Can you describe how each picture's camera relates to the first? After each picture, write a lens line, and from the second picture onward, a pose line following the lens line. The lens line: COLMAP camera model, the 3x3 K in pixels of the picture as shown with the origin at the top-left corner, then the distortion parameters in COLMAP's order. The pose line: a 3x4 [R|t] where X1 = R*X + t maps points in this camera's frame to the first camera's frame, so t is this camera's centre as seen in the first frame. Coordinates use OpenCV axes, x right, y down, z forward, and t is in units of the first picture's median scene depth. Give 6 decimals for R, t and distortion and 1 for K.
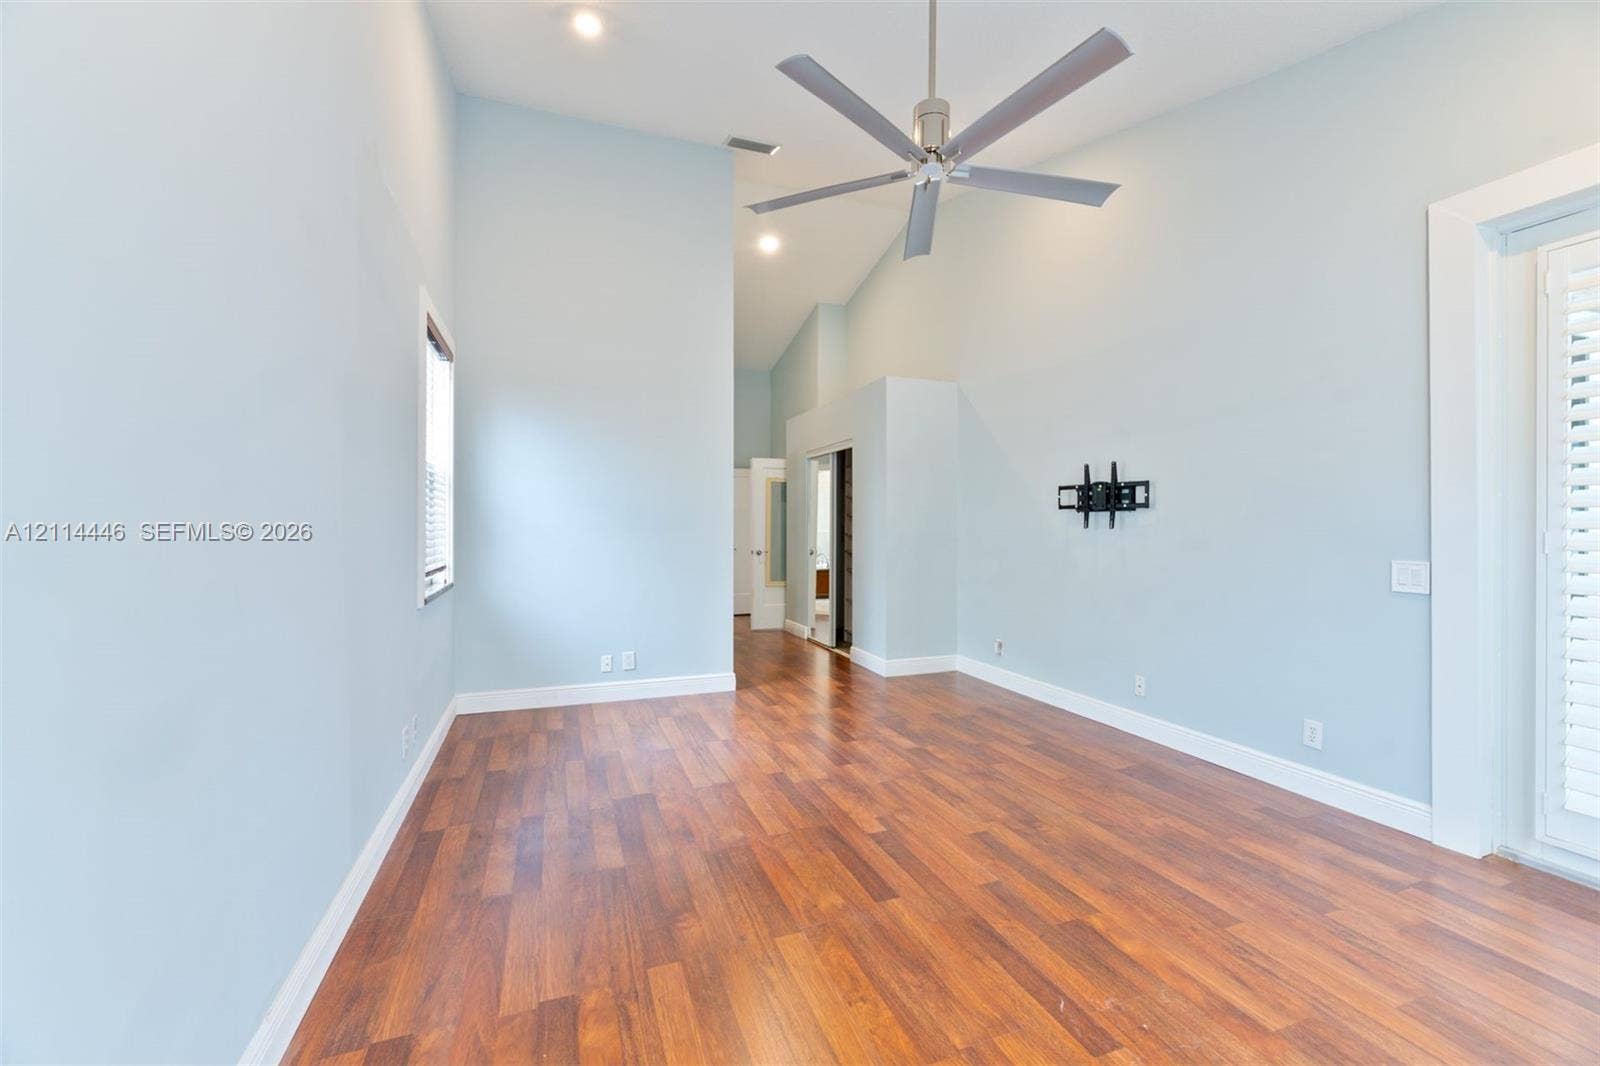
lens RADIAL K [[672.2, 0, 807.5], [0, 672.2, 528.1], [0, 0, 1]] dist [-0.000965, -0.000380]
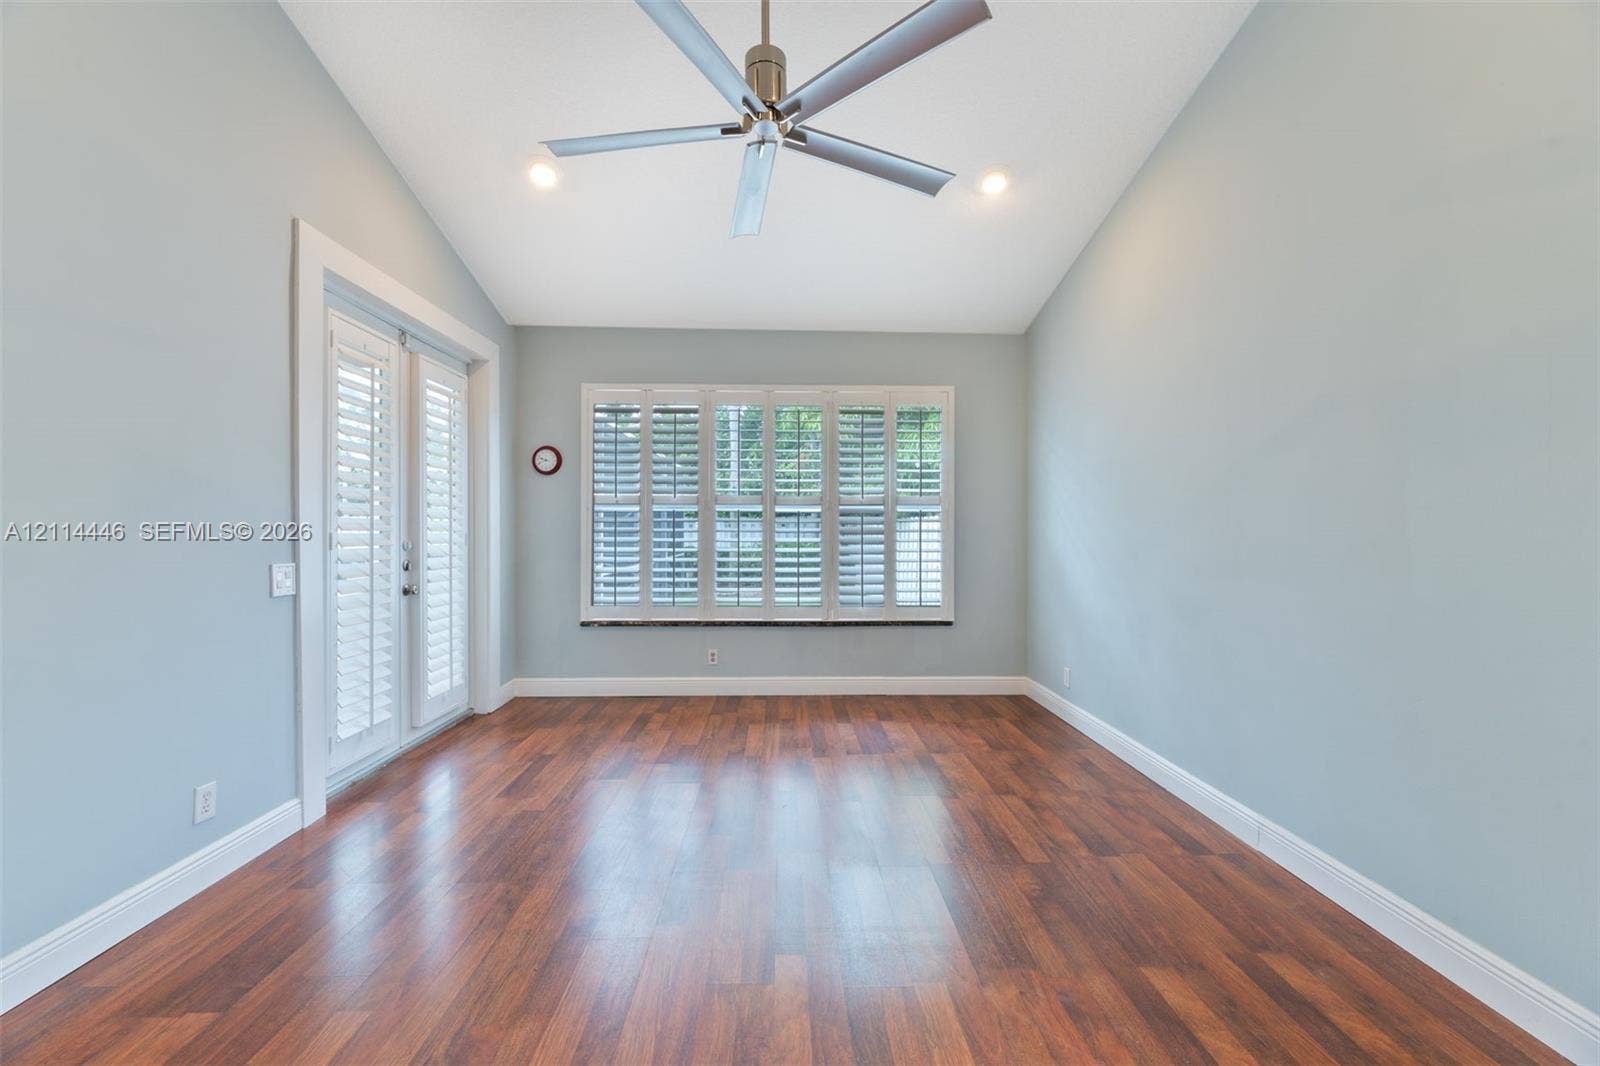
lens RADIAL K [[659.7, 0, 787.9], [0, 659.7, 530.5], [0, 0, 1]] dist [0.002554, 0.000147]
pose [[-0.937078, -0.006100, 0.349066, -0.121165], [-0.005071, 0.999980, 0.003861, -0.005598], [-0.349083, 0.001848, -0.937090, 1.461695]]
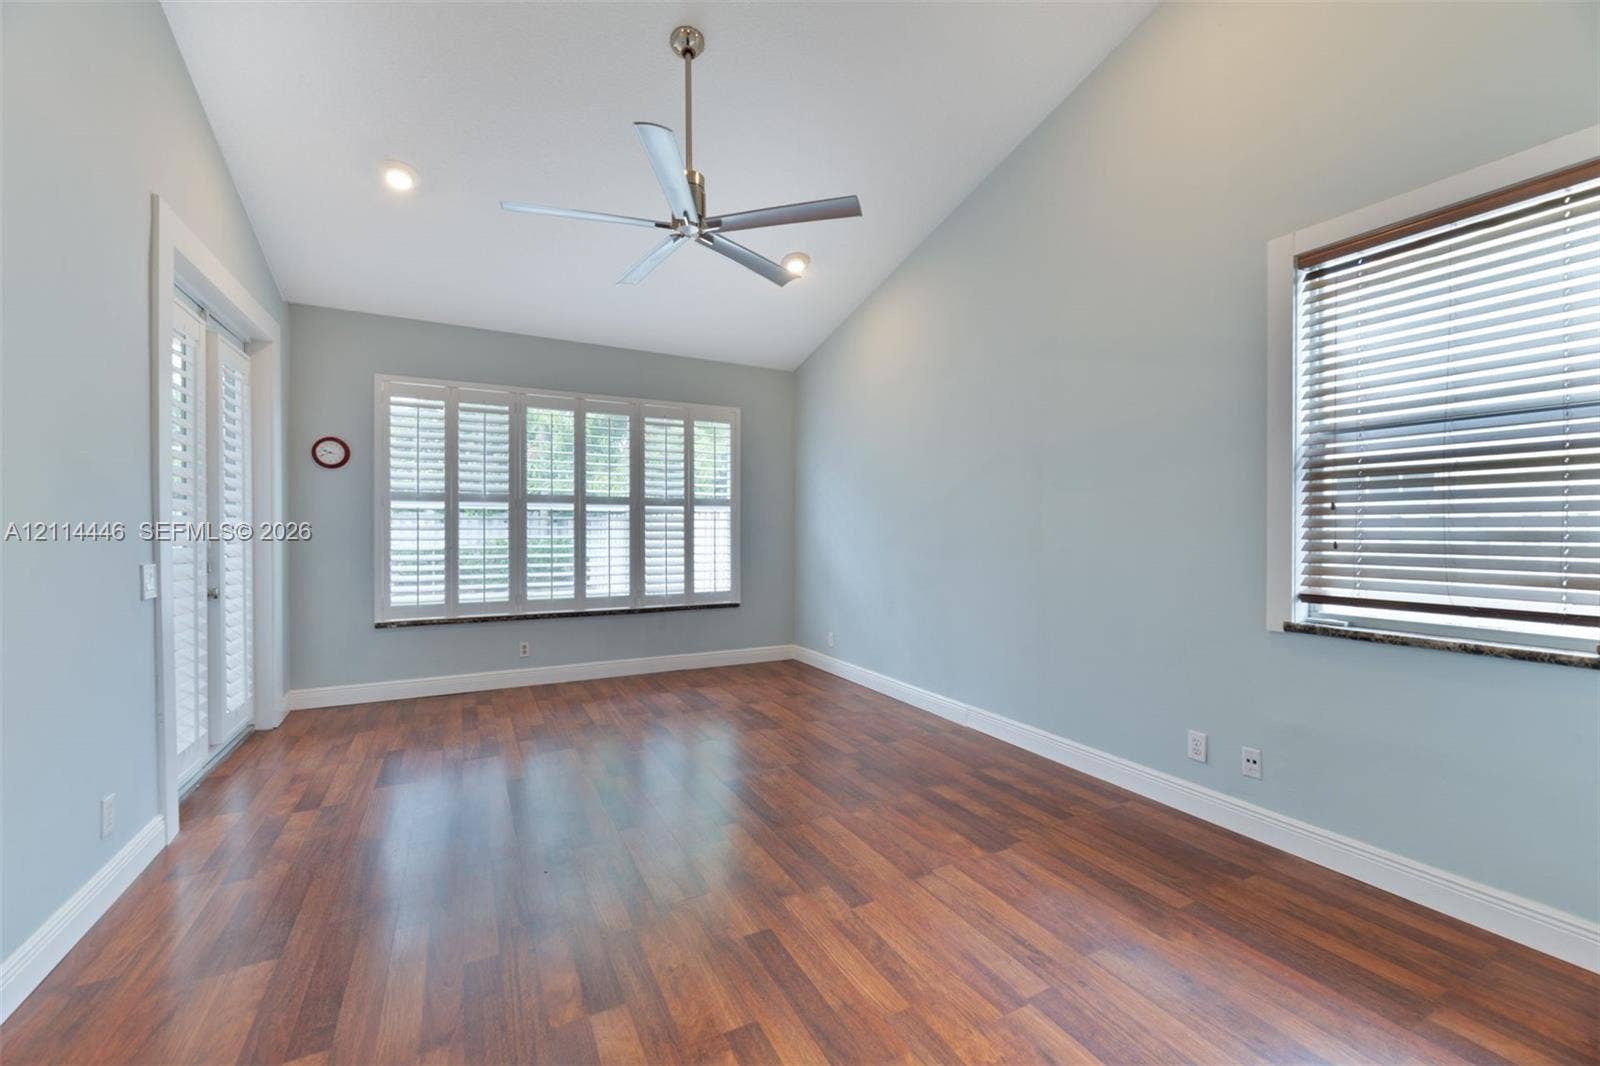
lens RADIAL K [[672.2, 0, 807.5], [0, 672.2, 528.1], [0, 0, 1]] dist [-0.000965, -0.000380]
pose [[-0.993242, -0.005621, -0.115926, 0.092009], [-0.006002, 0.999978, 0.002937, -0.007285], [0.115906, 0.003613, -0.993254, 1.790852]]
